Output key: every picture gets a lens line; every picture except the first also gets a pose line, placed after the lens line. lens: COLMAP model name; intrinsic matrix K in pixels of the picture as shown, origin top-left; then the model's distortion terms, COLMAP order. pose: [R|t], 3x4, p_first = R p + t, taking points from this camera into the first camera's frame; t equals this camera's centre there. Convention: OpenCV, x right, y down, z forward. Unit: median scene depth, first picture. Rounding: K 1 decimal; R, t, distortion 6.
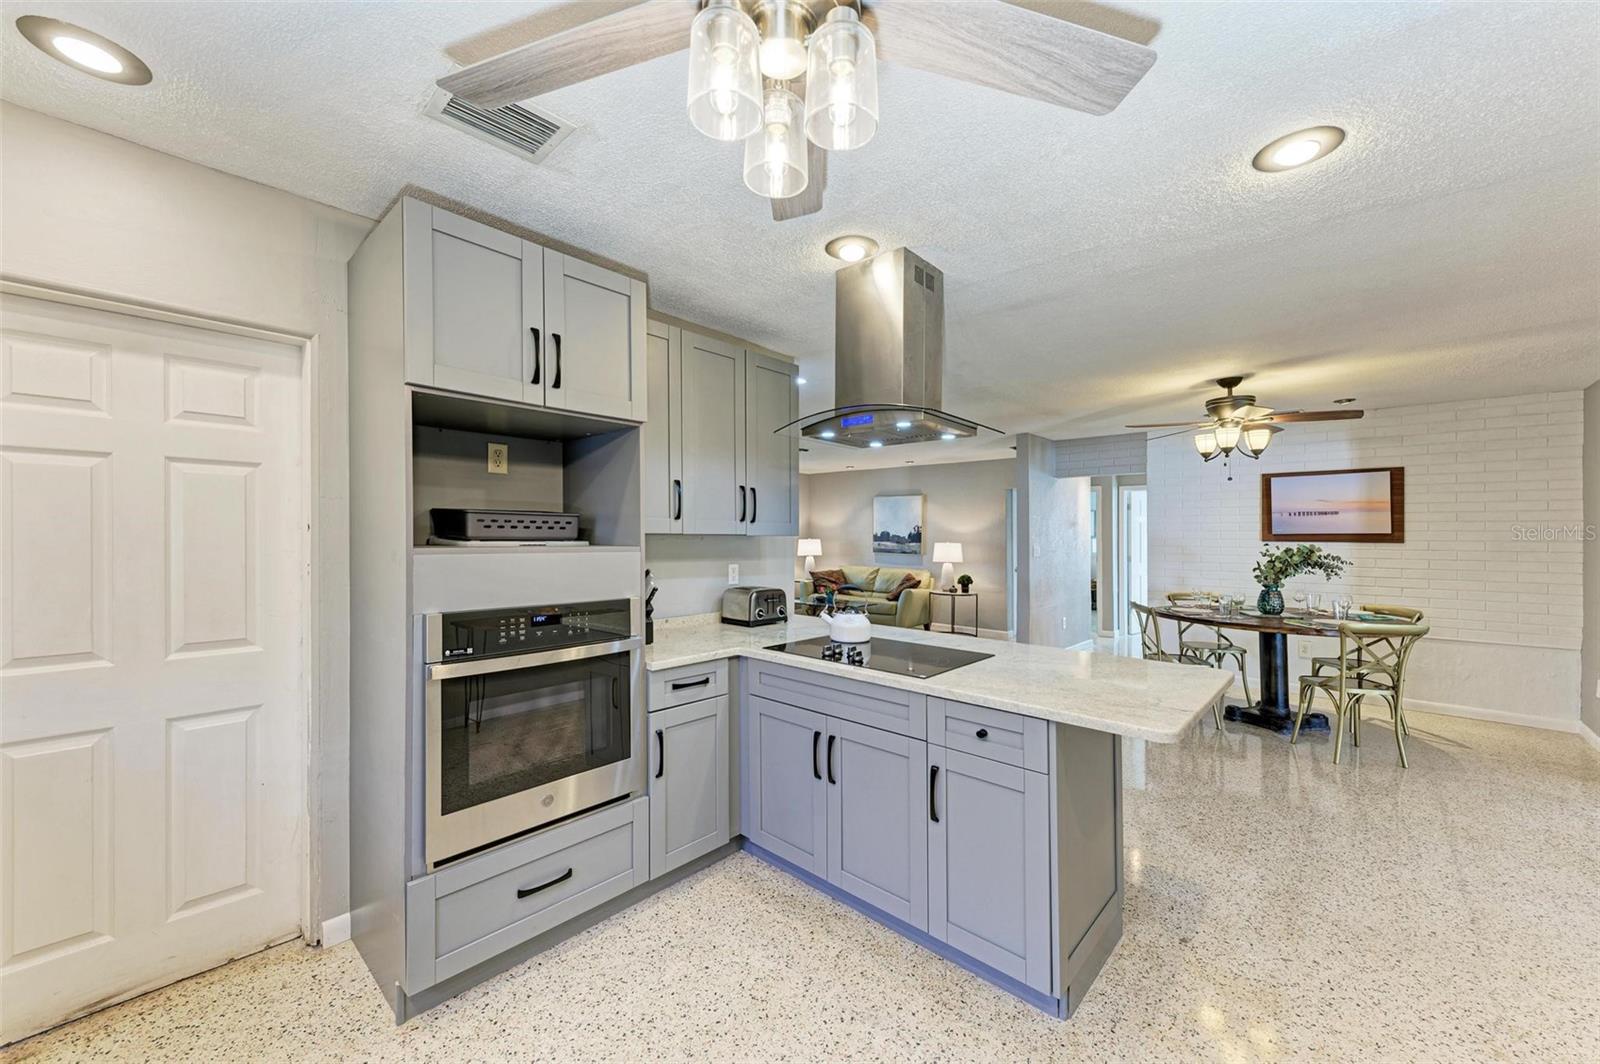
lens RADIAL K [[614.3, 0, 804.0], [0, 614.3, 538.5], [0, 0, 1]] dist [0.015303, -0.002445]
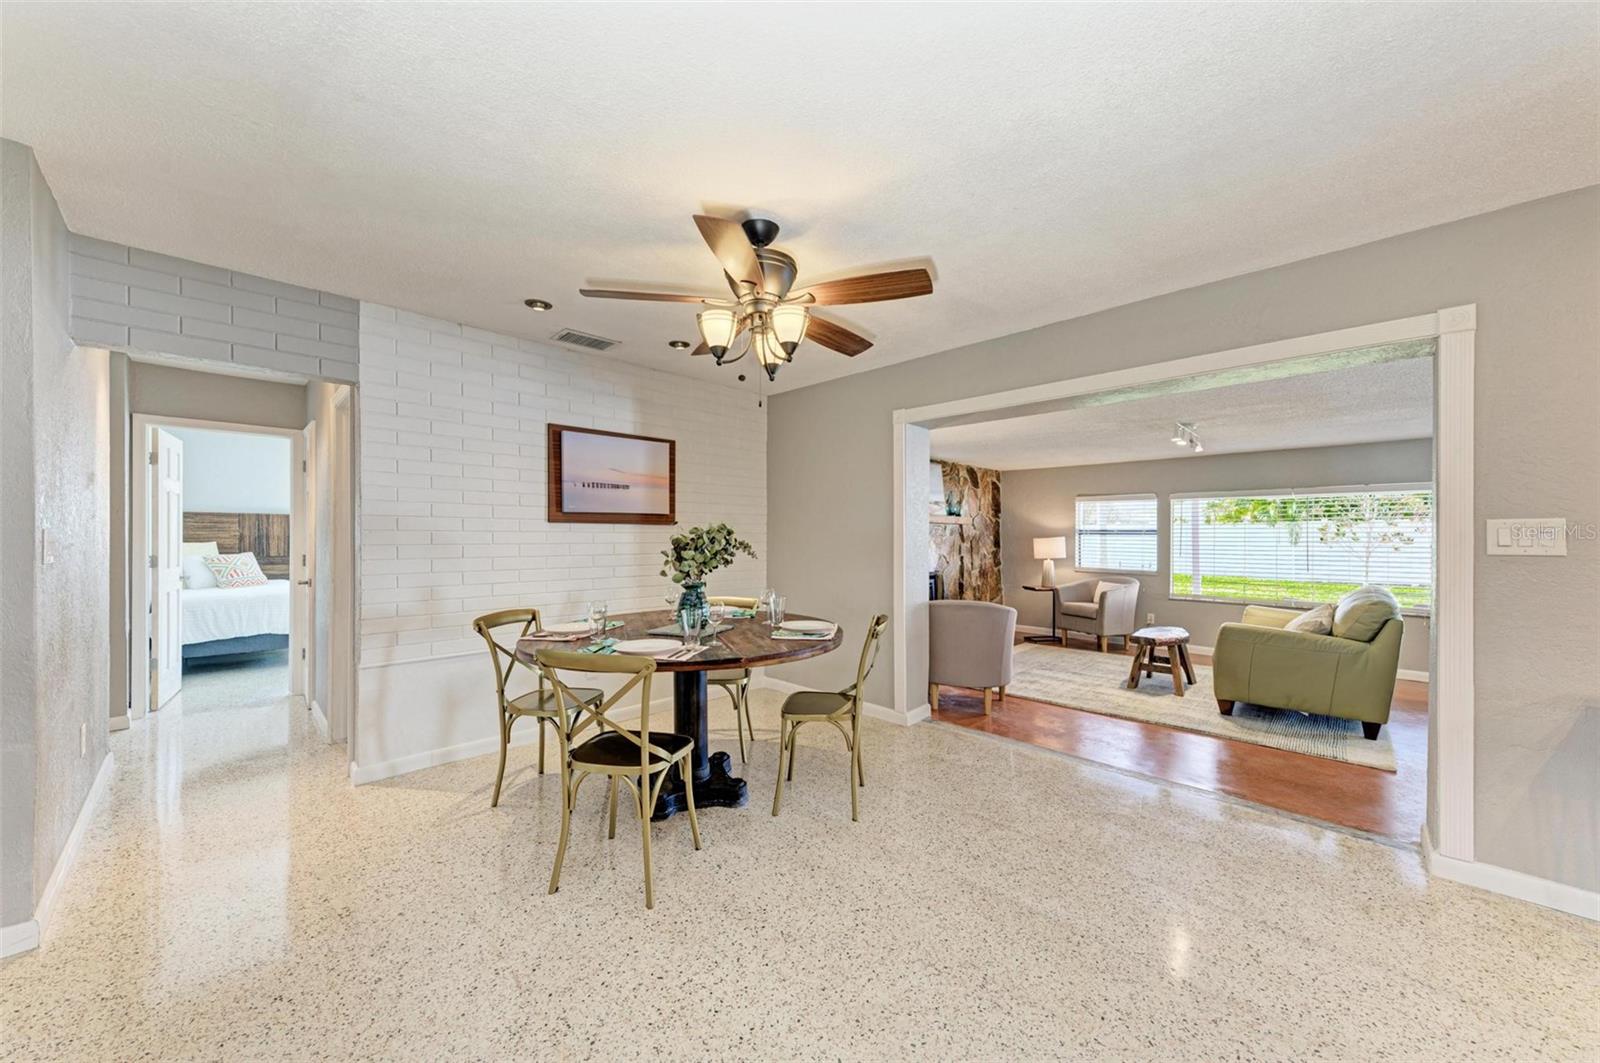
lens RADIAL K [[576.2, 0, 793.3], [0, 576.2, 531.8], [0, 0, 1]] dist [0.016419, -0.002032]
pose [[0.051437, 0.000094, 0.998676, 0.124158], [0.002377, 0.999997, -0.000217, 0.016174], [-0.998673, 0.002385, 0.051436, 0.719676]]
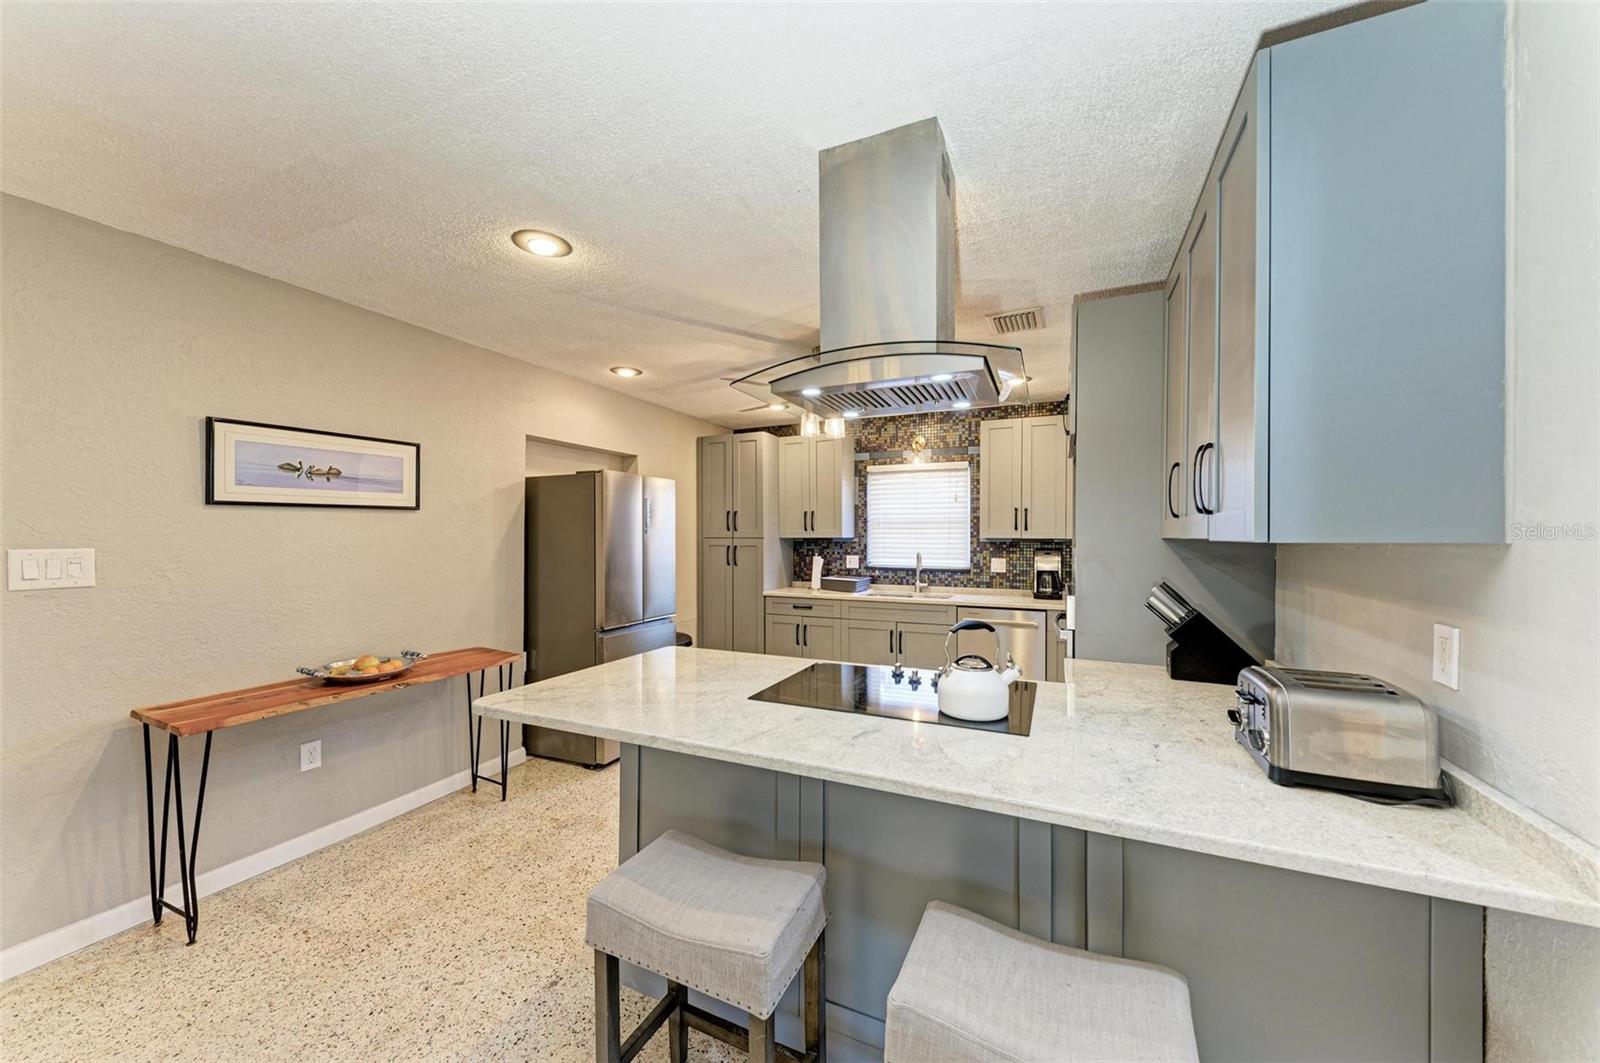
lens RADIAL K [[576.2, 0, 802.8], [0, 576.2, 538.4], [0, 0, 1]] dist [0.016419, -0.002032]
pose [[-0.949932, -0.008467, -0.312341, 0.205283], [-0.010869, 0.999923, 0.005950, -0.003556], [0.312267, 0.009047, -0.949951, 0.742815]]
